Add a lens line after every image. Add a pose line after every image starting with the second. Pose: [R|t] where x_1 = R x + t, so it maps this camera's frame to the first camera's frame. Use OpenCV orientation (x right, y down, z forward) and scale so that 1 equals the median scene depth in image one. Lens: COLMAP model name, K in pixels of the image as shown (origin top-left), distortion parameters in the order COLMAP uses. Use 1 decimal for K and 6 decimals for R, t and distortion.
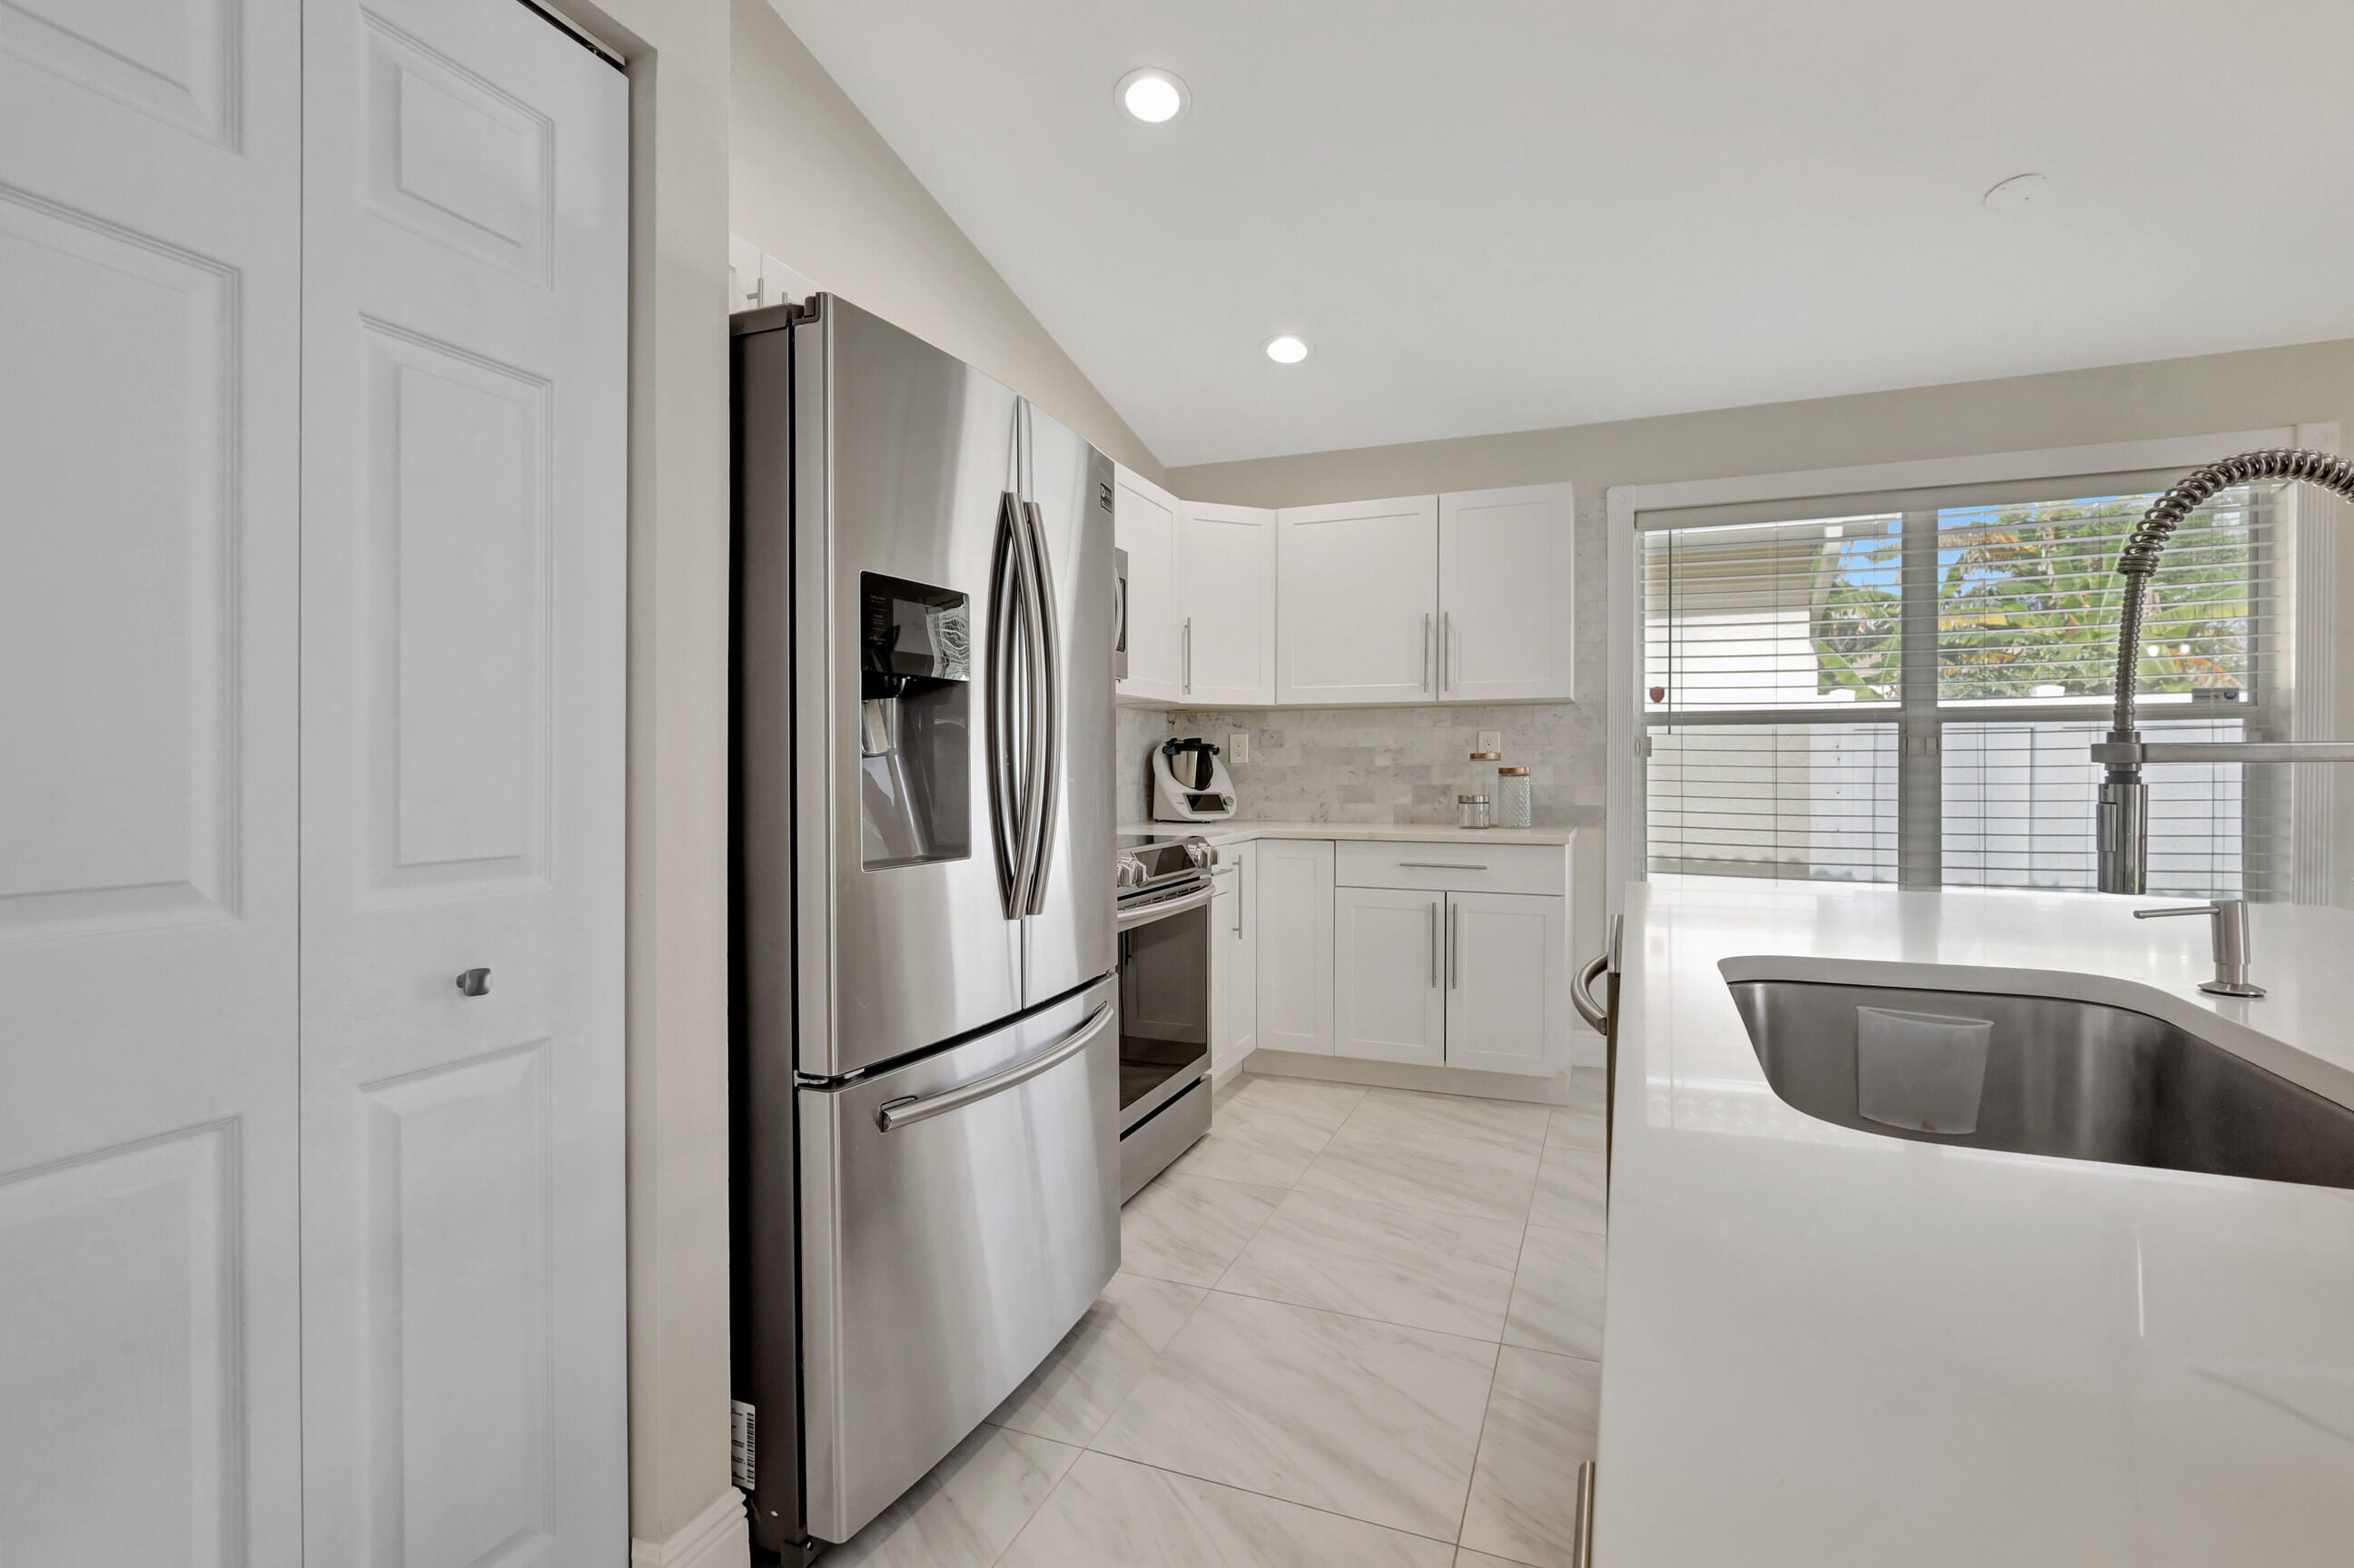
lens RADIAL K [[1096.7, 0, 1179.9], [0, 1096.7, 779.6], [0, 0, 1]] dist [0.000147, -0.000154]
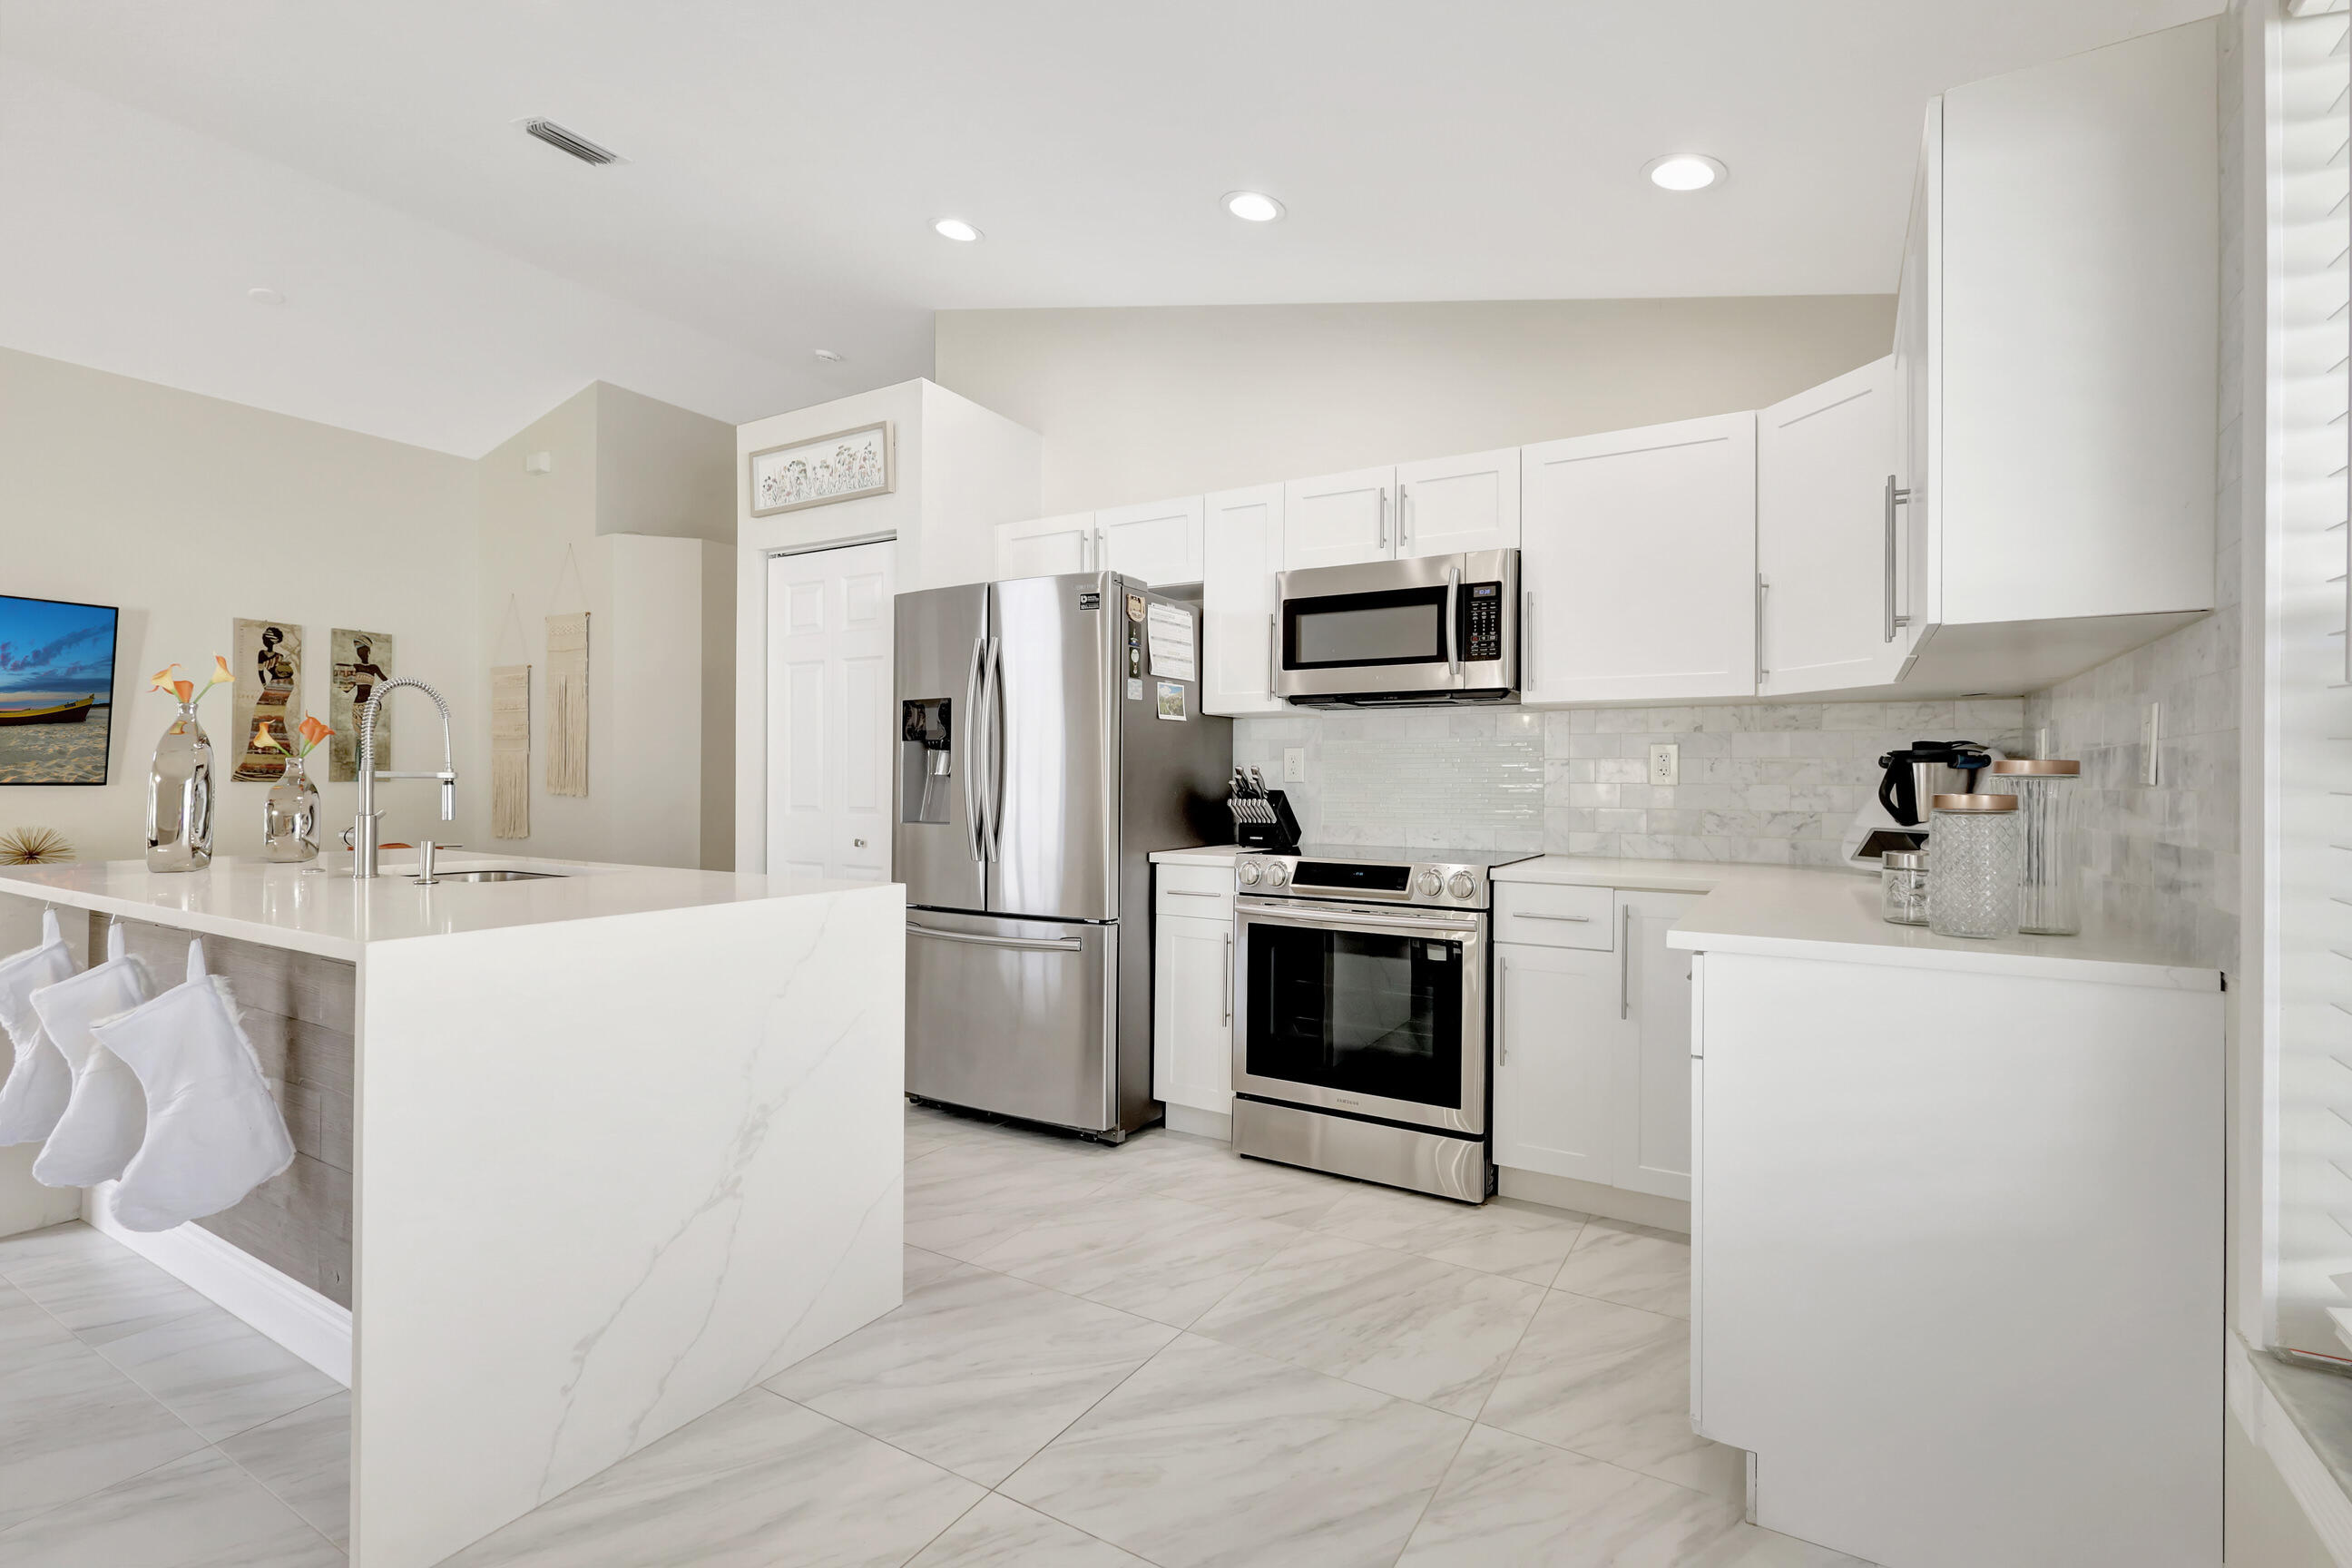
lens RADIAL K [[1095.9, 0, 1181.5], [0, 1095.9, 782.5], [0, 0, 1]] dist [0.000147, -0.000154]
pose [[-0.156741, 0.003325, -0.987634, 0.768171], [-0.016761, 0.999841, 0.006027, -0.012272], [0.987498, 0.017499, -0.156660, 0.754502]]
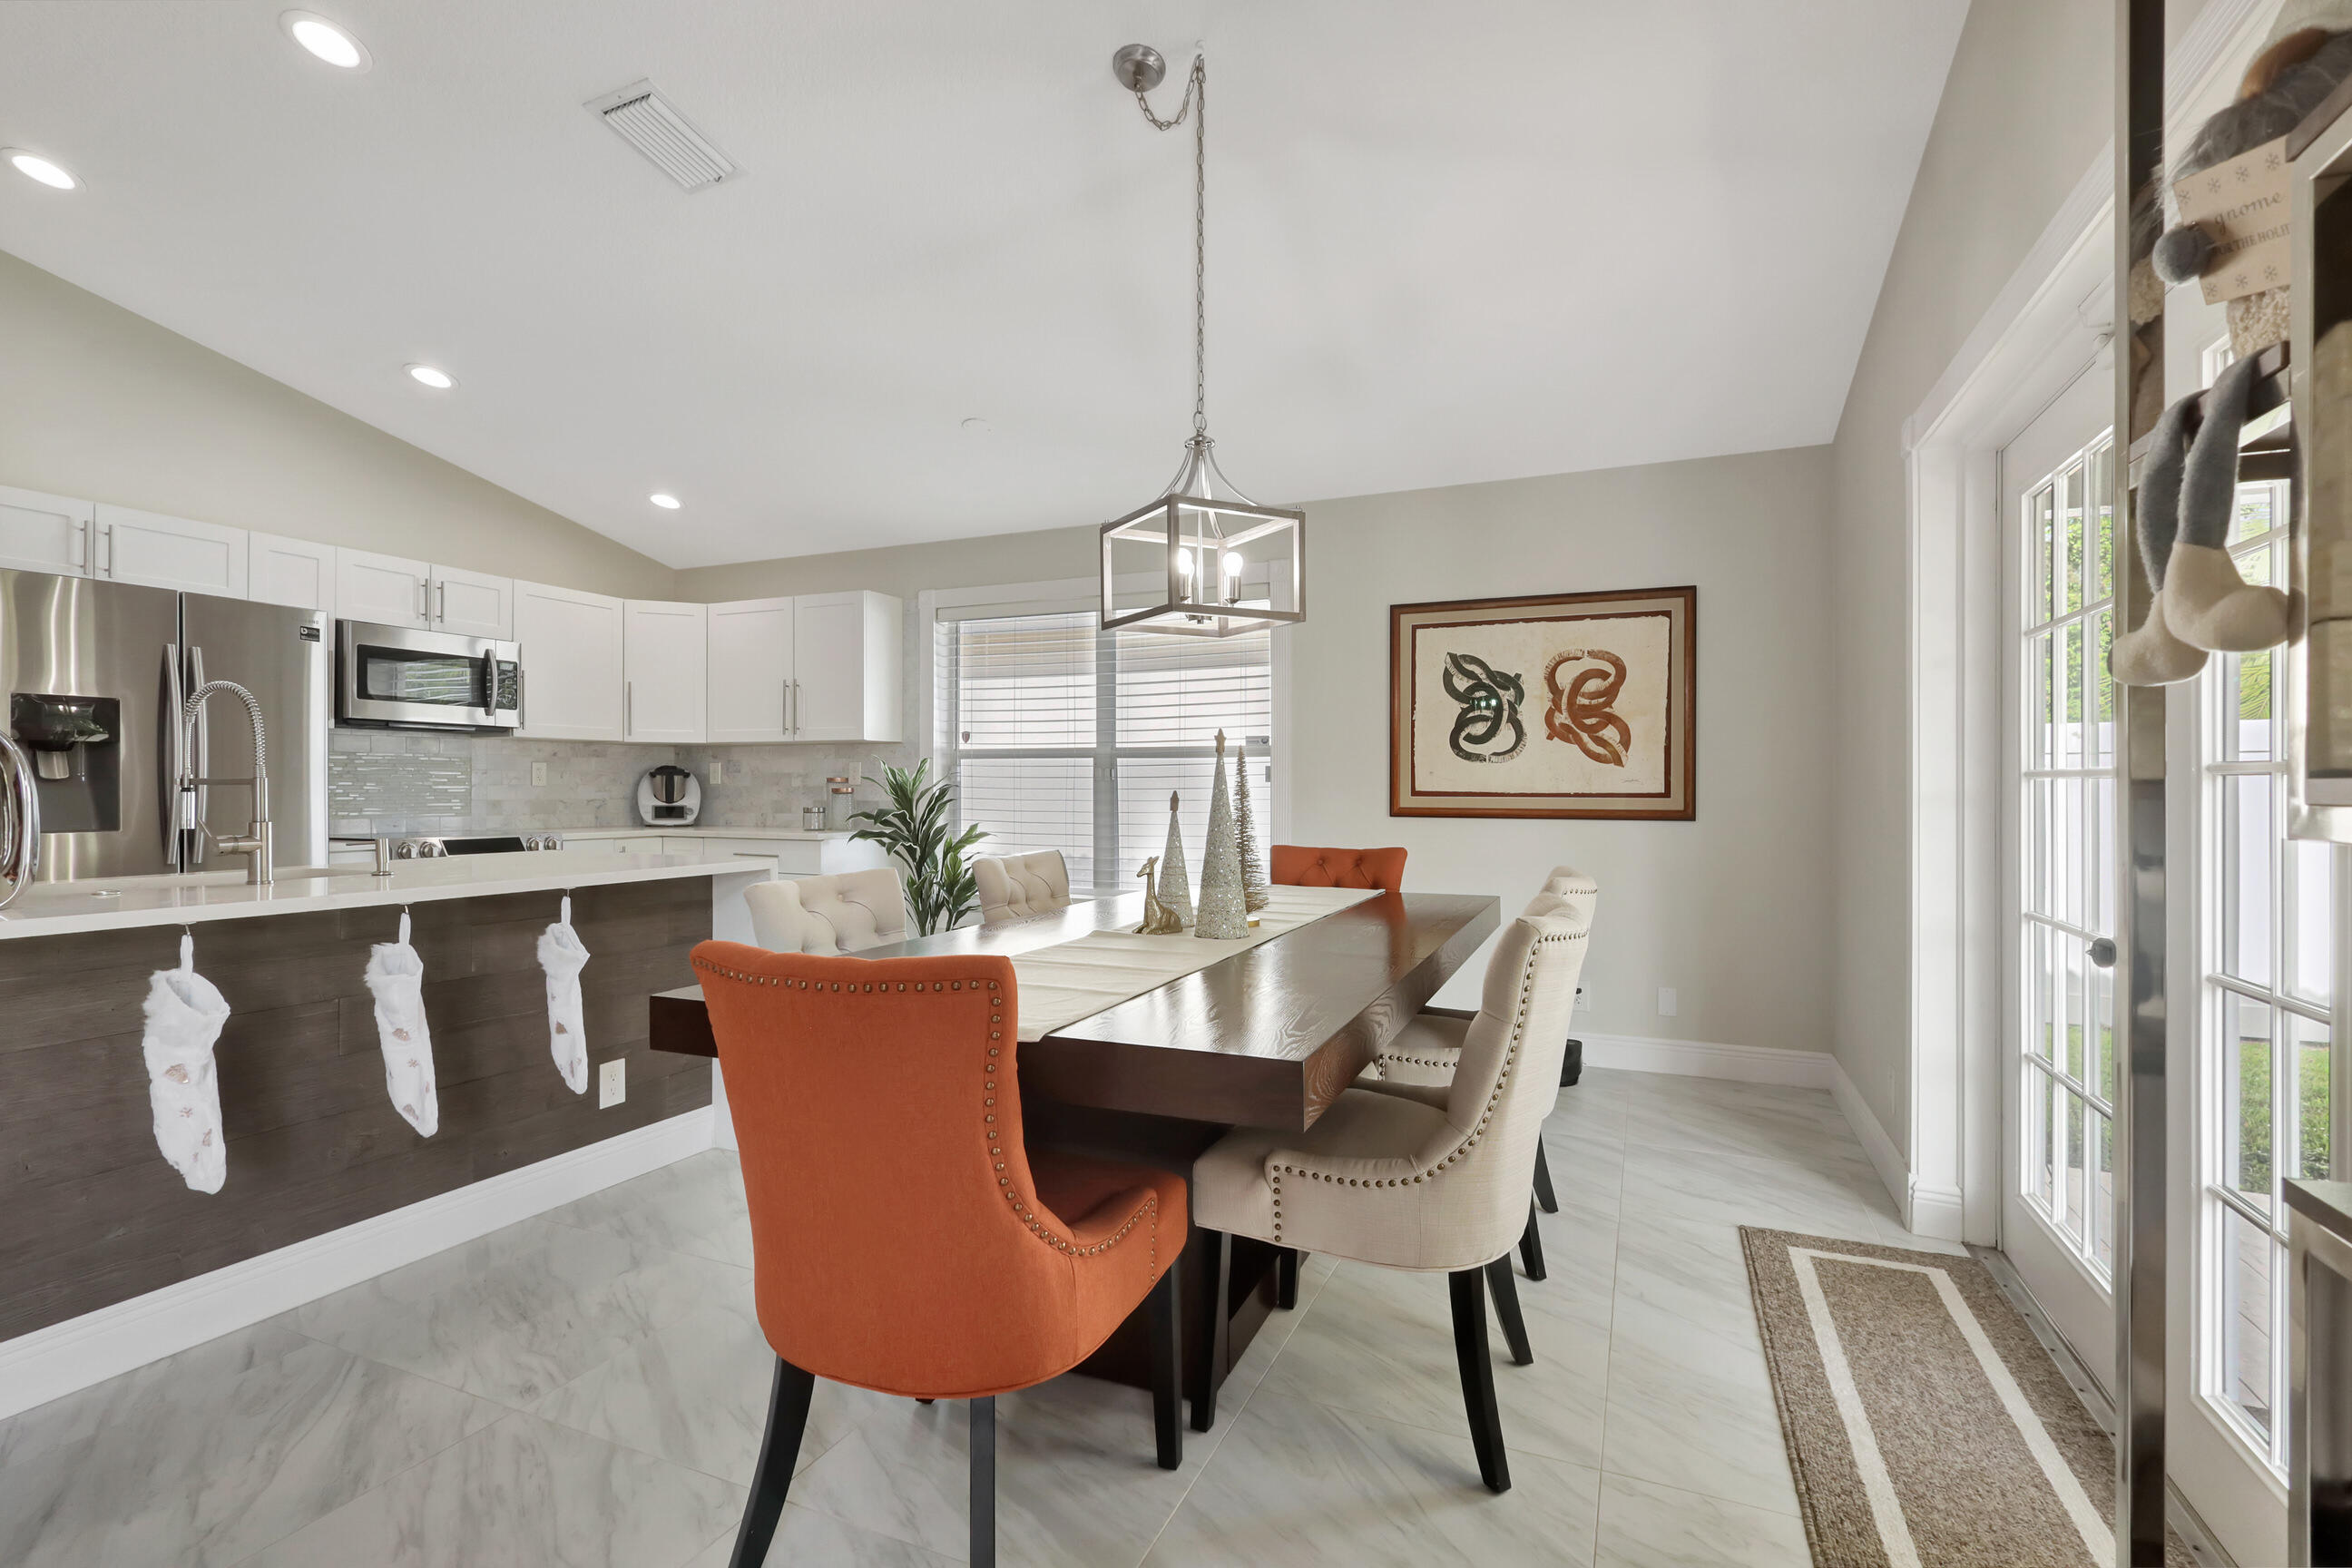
lens RADIAL K [[1095.9, 0, 1182.9], [0, 1095.9, 787.5], [0, 0, 1]] dist [0.000147, -0.000154]
pose [[0.999606, 0.004778, -0.027657, 0.775949], [-0.005131, 0.999906, -0.012702, 0.004003], [0.027594, 0.012839, 0.999537, -0.406589]]
